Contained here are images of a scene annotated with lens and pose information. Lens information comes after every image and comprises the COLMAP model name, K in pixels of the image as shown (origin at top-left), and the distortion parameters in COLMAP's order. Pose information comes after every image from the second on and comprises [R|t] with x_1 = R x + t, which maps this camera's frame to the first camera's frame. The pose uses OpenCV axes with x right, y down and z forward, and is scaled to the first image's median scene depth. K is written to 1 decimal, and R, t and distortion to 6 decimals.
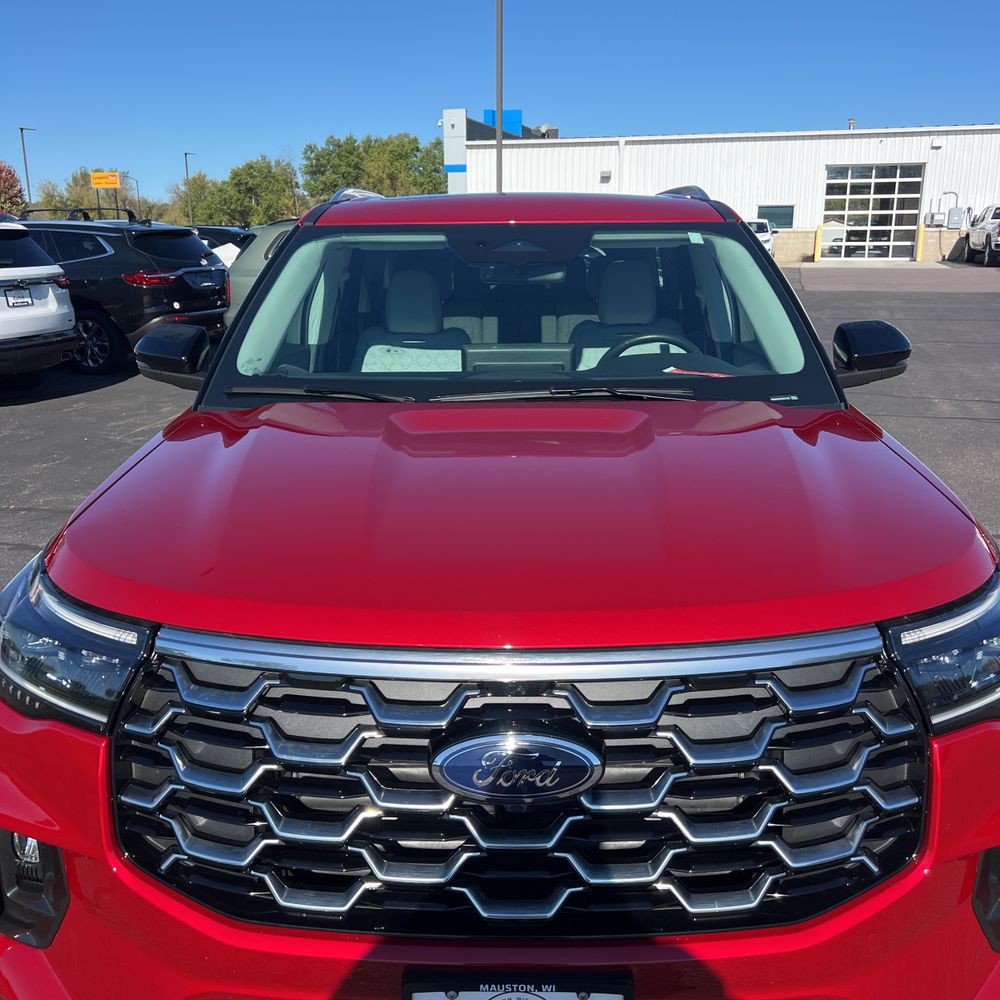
lens RADIAL K [[1076.3, 0, 508.3], [0, 1076.3, 499.8], [0, 0, 1]] dist [0.031785, 0.000000]
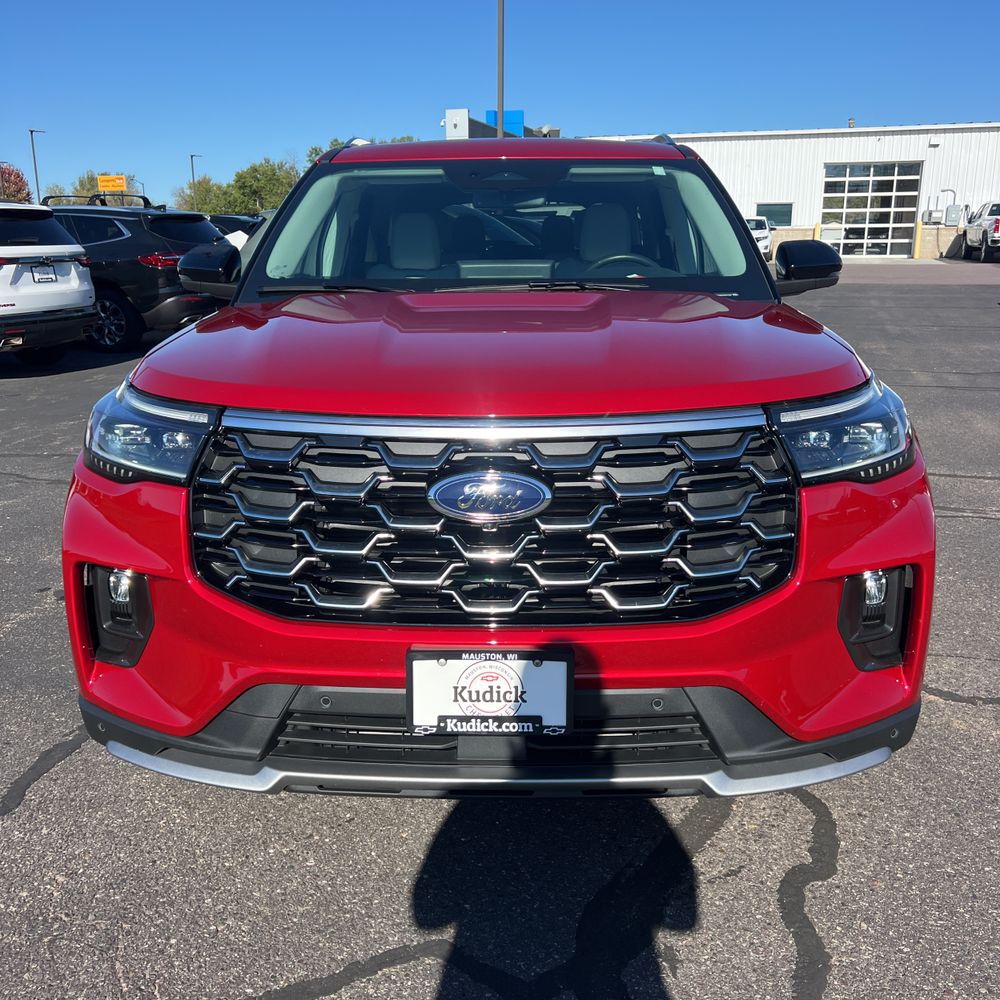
lens RADIAL K [[1076.3, 0, 492.8], [0, 1076.3, 499.3], [0, 0, 1]] dist [0.031785, 0.000000]
pose [[0.999869, 0.004356, -0.015587, 0.012070], [-0.004419, 0.999982, -0.004009, 0.093584], [0.015569, 0.004077, 0.999870, -0.131636]]
